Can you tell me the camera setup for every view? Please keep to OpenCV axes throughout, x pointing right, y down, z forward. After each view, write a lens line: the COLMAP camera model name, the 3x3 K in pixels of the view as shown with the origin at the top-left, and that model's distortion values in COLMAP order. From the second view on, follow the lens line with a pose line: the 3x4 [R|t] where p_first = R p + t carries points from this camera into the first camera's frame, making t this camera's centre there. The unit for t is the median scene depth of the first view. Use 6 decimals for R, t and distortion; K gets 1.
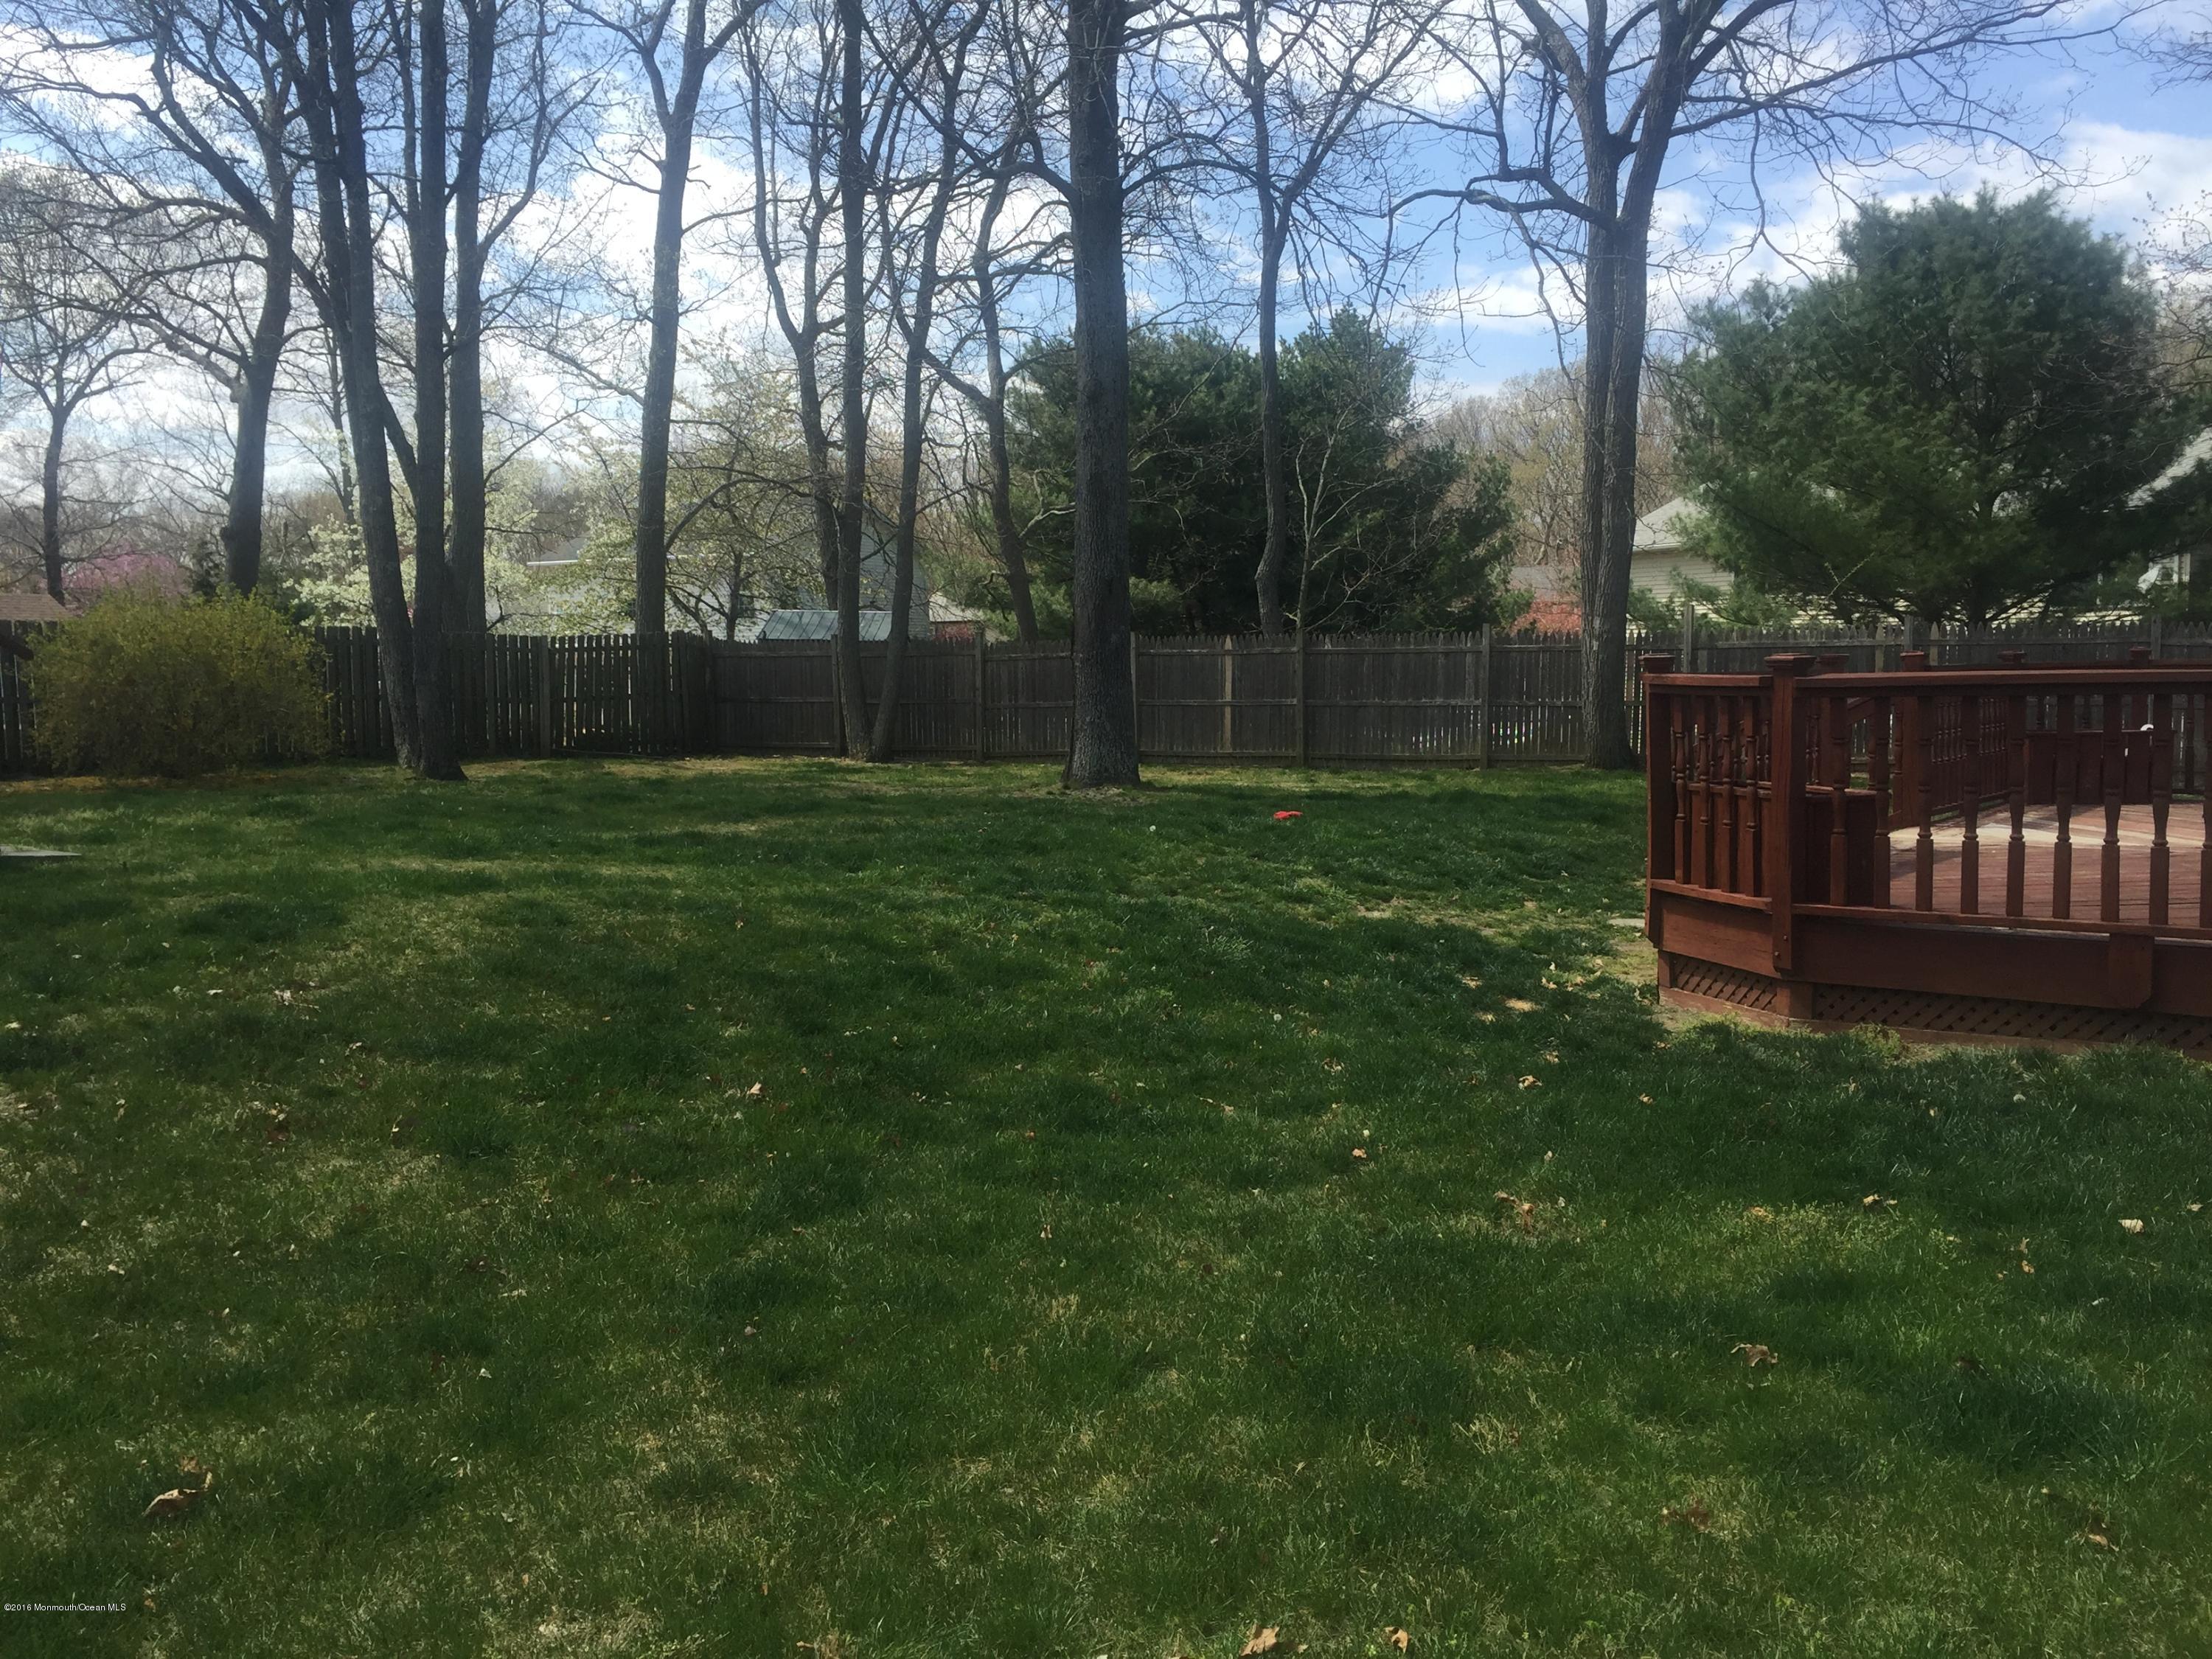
lens RADIAL K [[1874.4, 0, 1138.8], [0, 1874.4, 819.3], [0, 0, 1]] dist [0.072897, -0.003119]
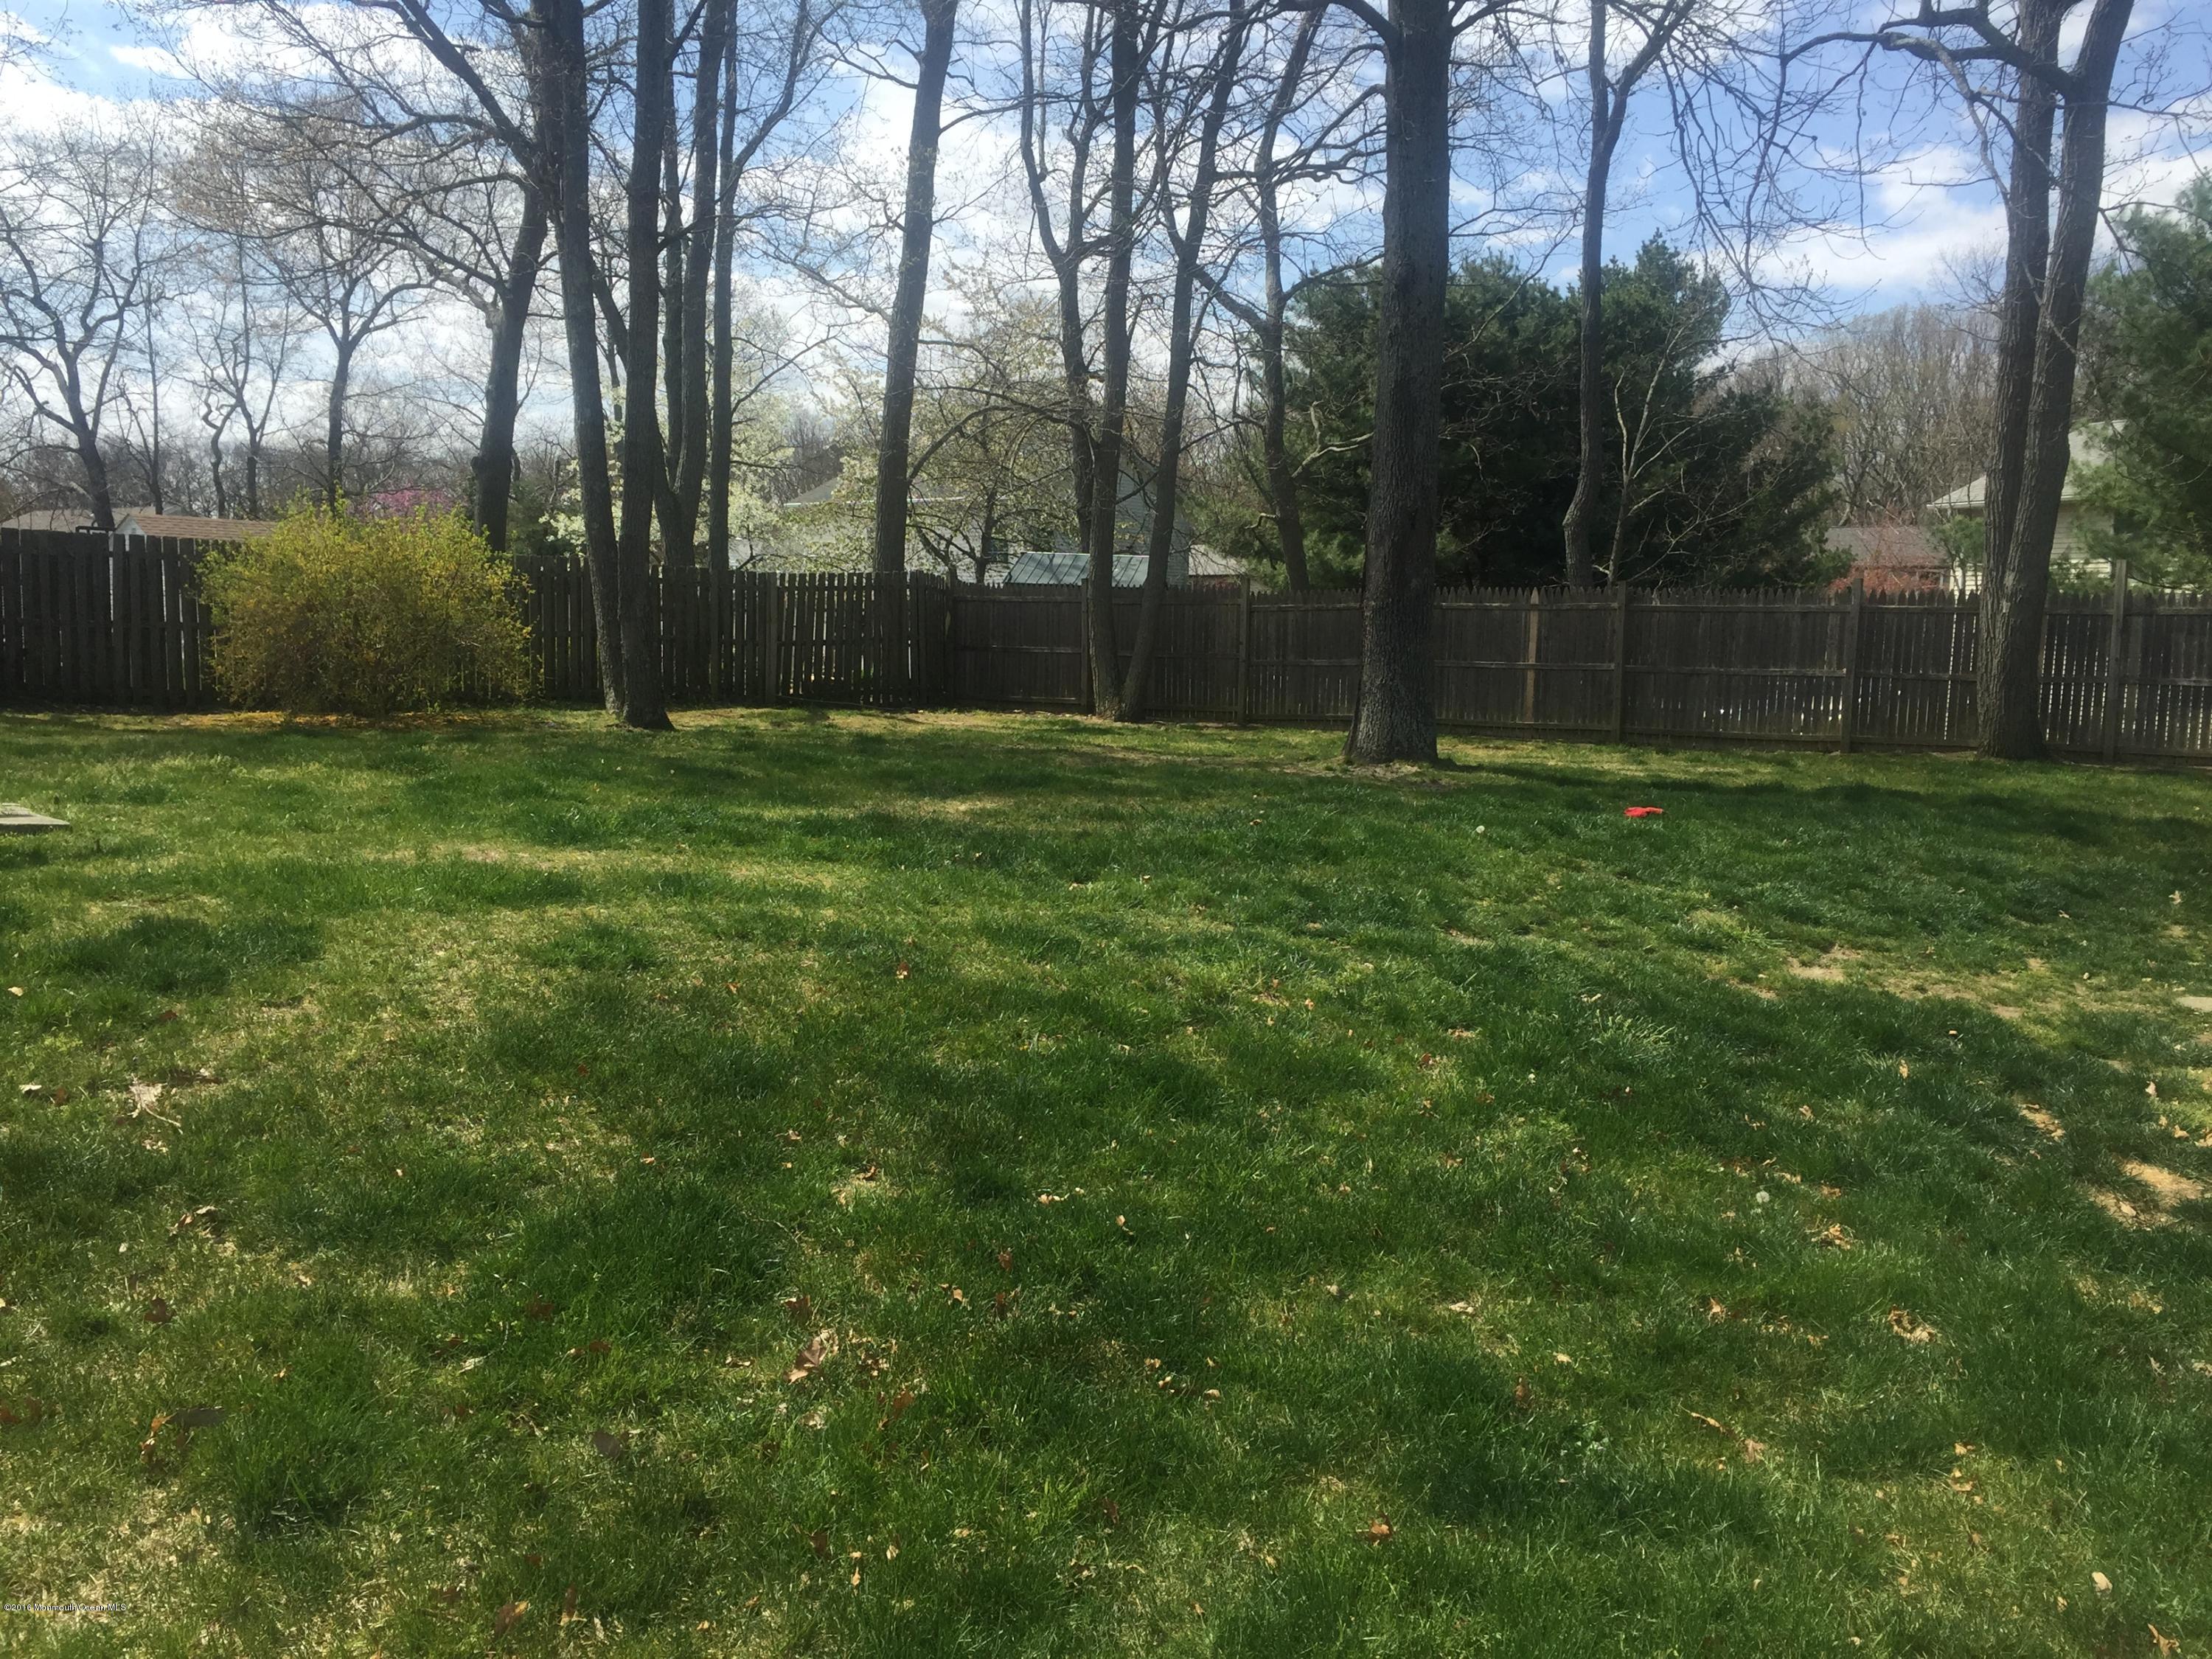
lens RADIAL K [[1838.8, 0, 1106.0], [0, 1838.8, 829.5], [0, 0, 1]] dist [0.047638, -0.004685]
pose [[0.987969, 0.041443, -0.148998, -0.016162], [-0.037059, 0.998798, 0.032077, -0.006899], [0.150149, -0.026170, 0.988317, 0.130088]]
